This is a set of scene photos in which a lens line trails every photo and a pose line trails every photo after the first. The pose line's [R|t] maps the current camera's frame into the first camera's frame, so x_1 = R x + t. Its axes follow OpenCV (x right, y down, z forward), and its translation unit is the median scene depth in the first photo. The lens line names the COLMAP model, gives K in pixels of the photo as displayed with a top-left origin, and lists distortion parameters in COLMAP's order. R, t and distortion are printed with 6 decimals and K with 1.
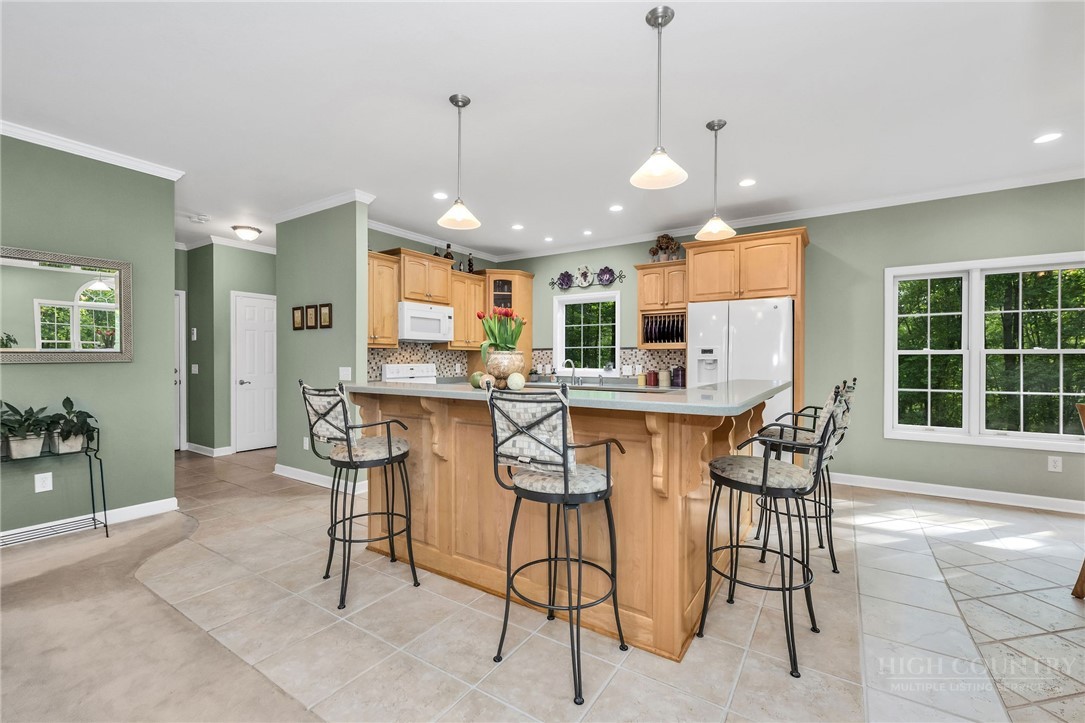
lens RADIAL K [[478.3, 0, 553.9], [0, 478.3, 364.4], [0, 0, 1]] dist [0.004043, 0.000332]
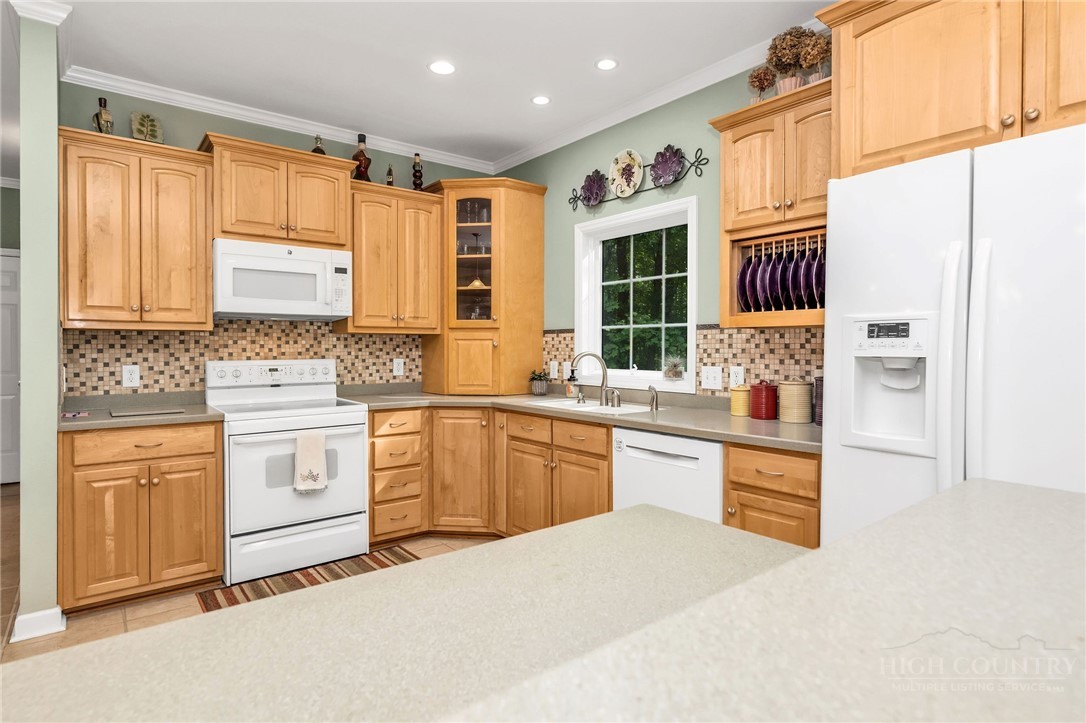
lens RADIAL K [[587.5, 0, 533.6], [0, 587.5, 351.4], [0, 0, 1]] dist [-0.001976, 0.000883]
pose [[0.940620, 0.002150, -0.339456, 0.176574], [-0.003021, 0.999993, -0.002037, -0.009138], [0.339449, 0.002942, 0.940620, 0.434025]]
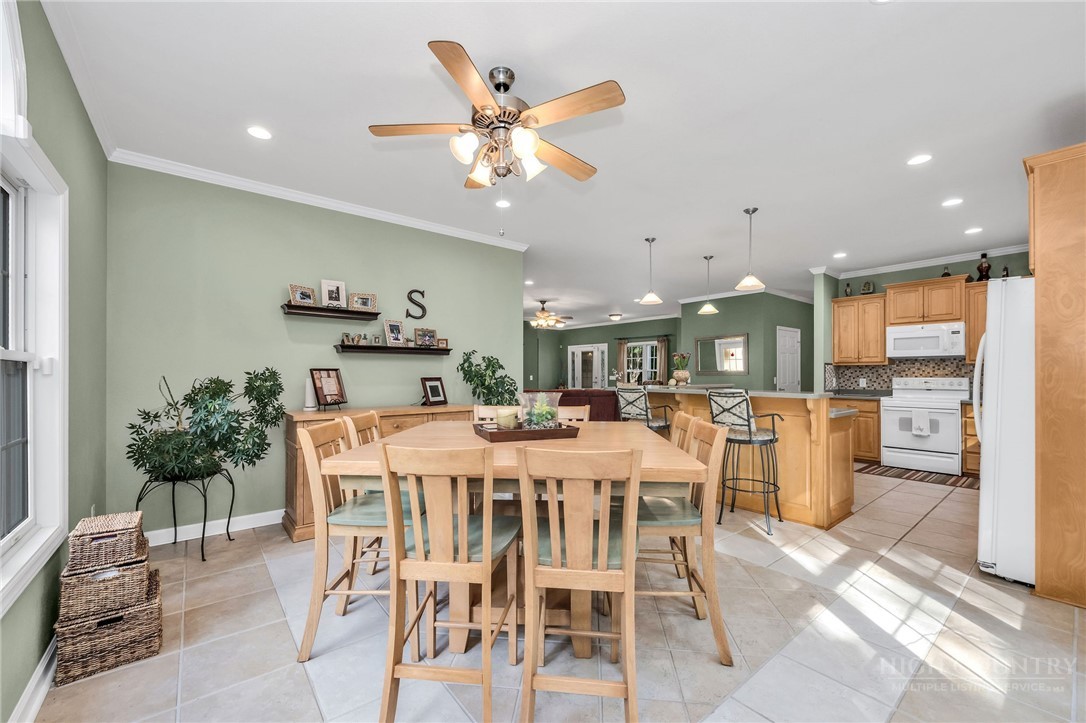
lens RADIAL K [[431.6, 0, 538.8], [0, 431.6, 366.7], [0, 0, 1]] dist [0.001174, -0.000368]
pose [[-0.333698, -0.012281, -0.942600, 0.863625], [-0.005682, 0.999923, -0.011017, -0.009089], [0.942663, 0.001680, -0.333742, 0.429132]]
